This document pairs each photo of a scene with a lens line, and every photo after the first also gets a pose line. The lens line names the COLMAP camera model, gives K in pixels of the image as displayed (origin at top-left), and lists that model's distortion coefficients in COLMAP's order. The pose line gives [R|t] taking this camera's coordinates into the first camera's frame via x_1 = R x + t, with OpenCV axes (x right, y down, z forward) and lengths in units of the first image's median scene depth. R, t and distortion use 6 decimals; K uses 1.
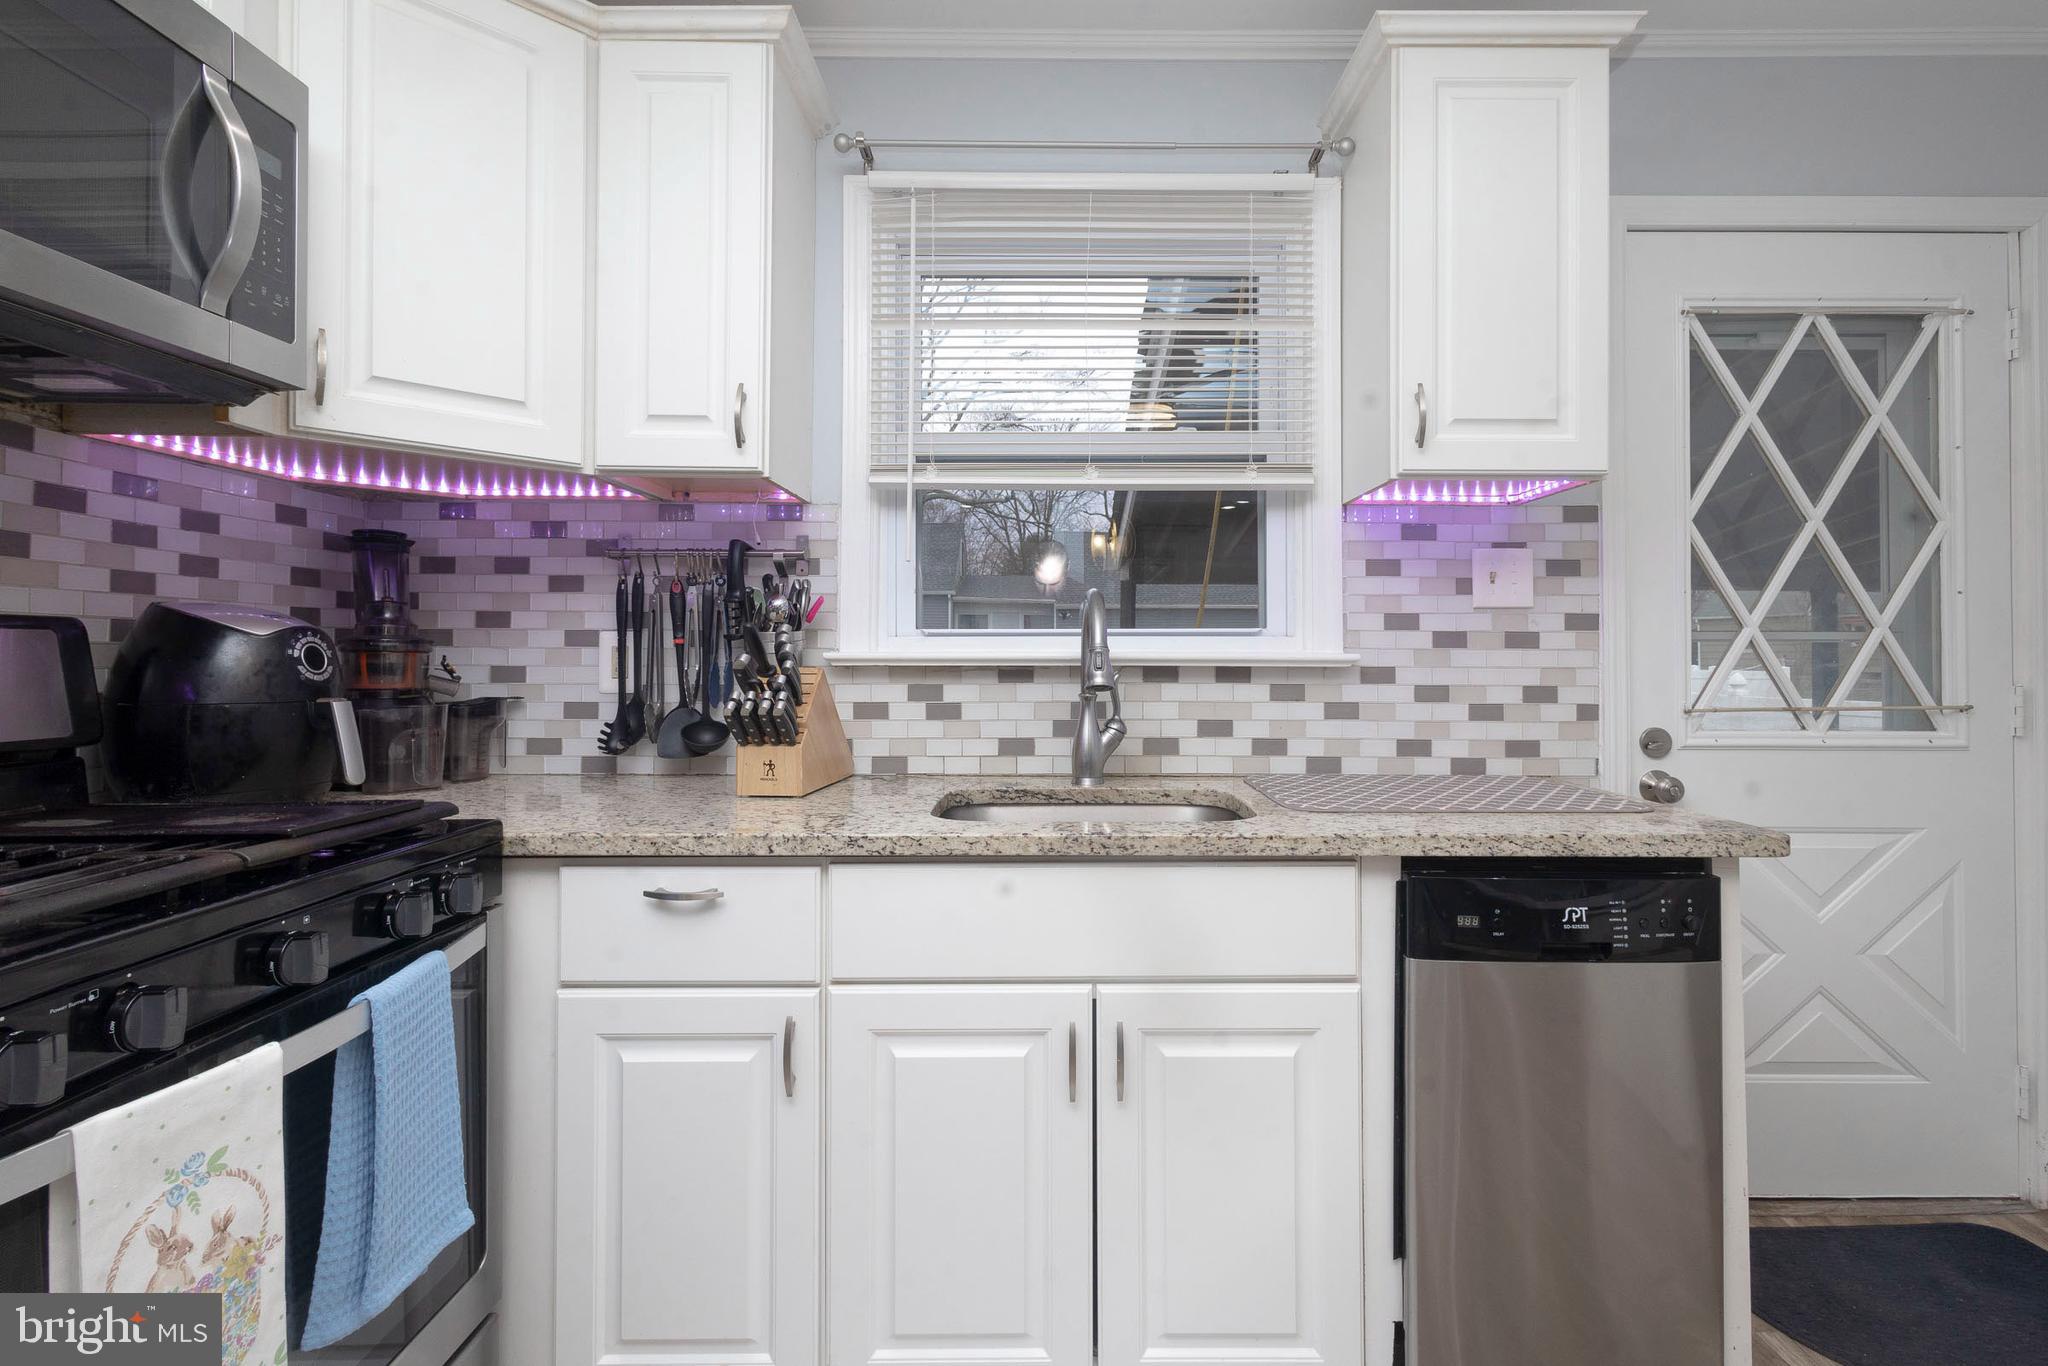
lens RADIAL K [[983.8, 0, 1081.0], [0, 983.8, 627.6], [0, 0, 1]] dist [0.005146, 0.004006]
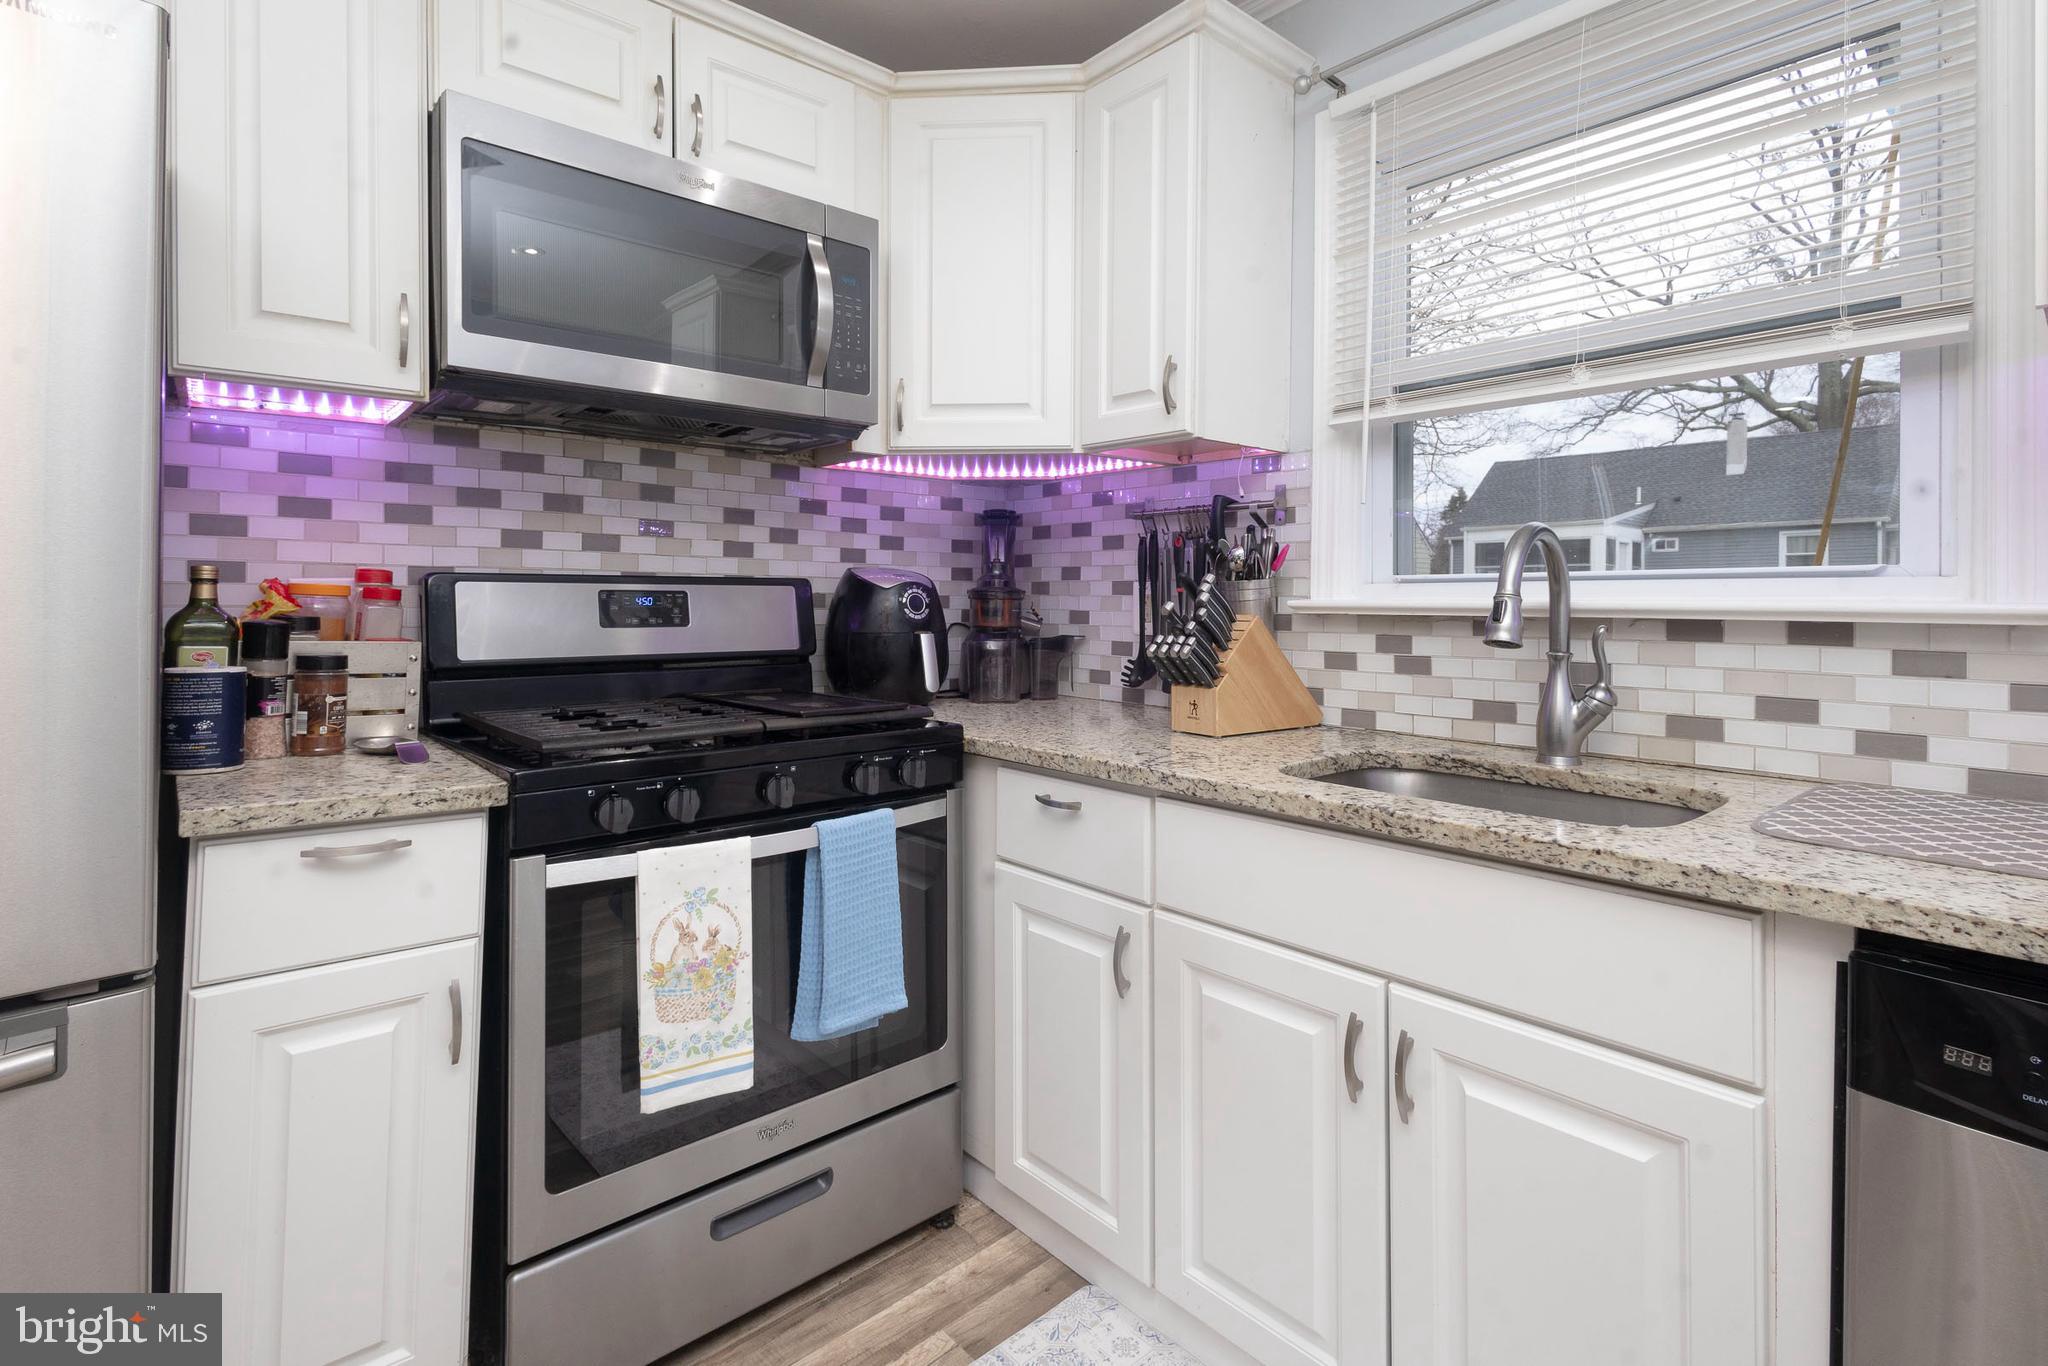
lens RADIAL K [[983.8, 0, 990.2], [0, 983.8, 588.0], [0, 0, 1]] dist [0.005146, 0.004006]
pose [[0.643985, -0.007745, -0.764999, 0.311919], [0.017840, 0.999829, 0.004895, 0.002106], [0.764830, -0.016800, 0.644013, 0.116623]]
